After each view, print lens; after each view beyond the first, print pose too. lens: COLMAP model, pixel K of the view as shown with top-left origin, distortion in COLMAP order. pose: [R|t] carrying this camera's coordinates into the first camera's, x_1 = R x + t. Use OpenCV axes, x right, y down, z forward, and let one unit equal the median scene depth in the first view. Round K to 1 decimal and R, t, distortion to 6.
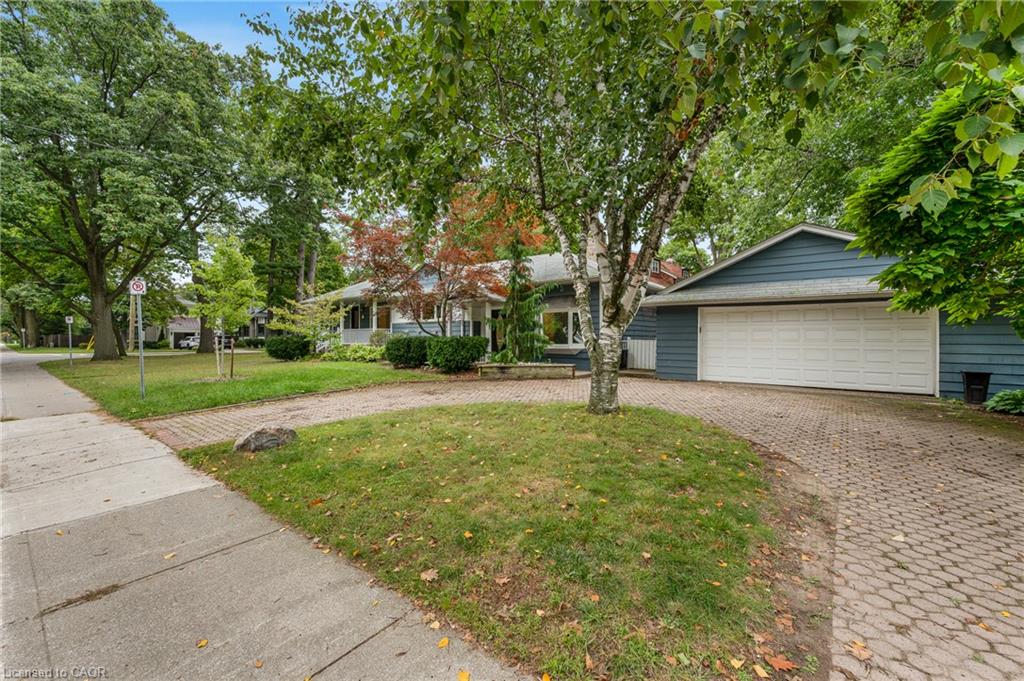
lens RADIAL K [[425.7, 0, 520.8], [0, 425.7, 332.8], [0, 0, 1]] dist [0.010533, -0.000049]
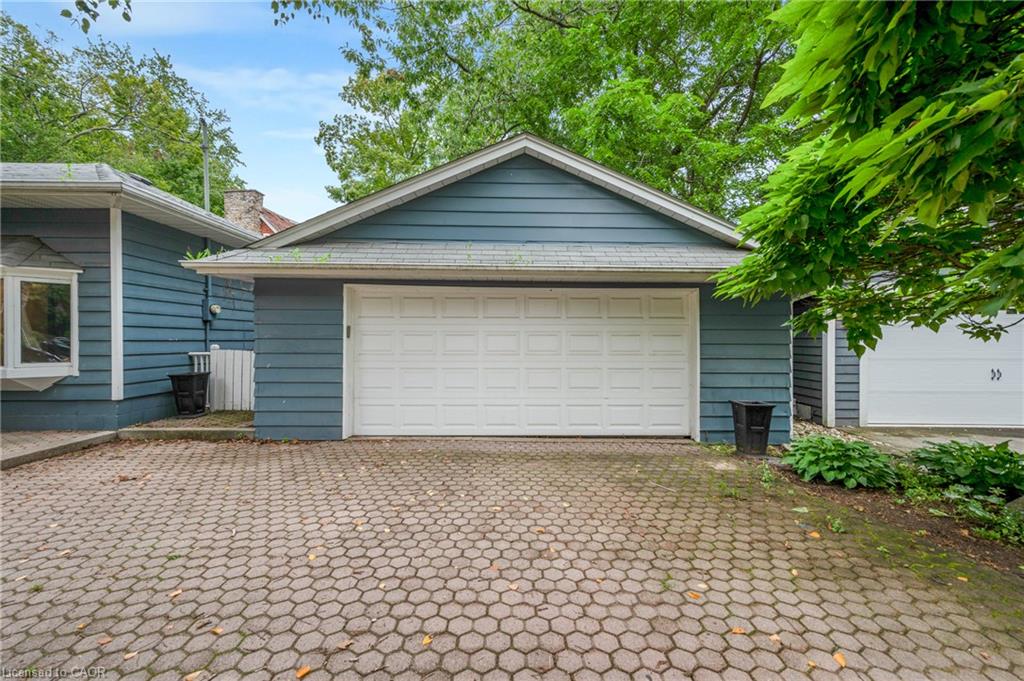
lens RADIAL K [[425.7, 0, 520.8], [0, 425.7, 332.8], [0, 0, 1]] dist [0.010533, -0.000049]
pose [[0.794022, 0.007605, 0.607842, 0.270933], [-0.009256, 0.999957, -0.000419, -0.006616], [-0.607819, -0.005293, 0.794058, 0.477205]]
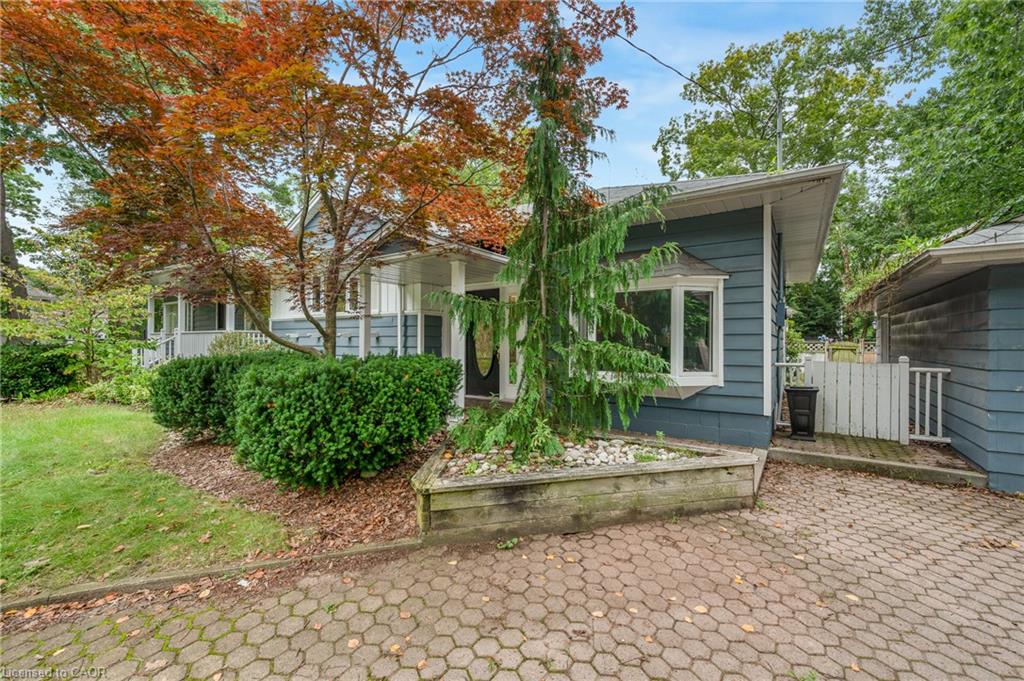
lens RADIAL K [[425.7, 0, 520.8], [0, 425.7, 332.8], [0, 0, 1]] dist [0.010533, -0.000049]
pose [[0.998121, 0.001978, 0.061248, -0.051283], [-0.001447, 0.999961, -0.008699, -0.007109], [-0.061263, 0.008594, 0.998085, 0.701599]]
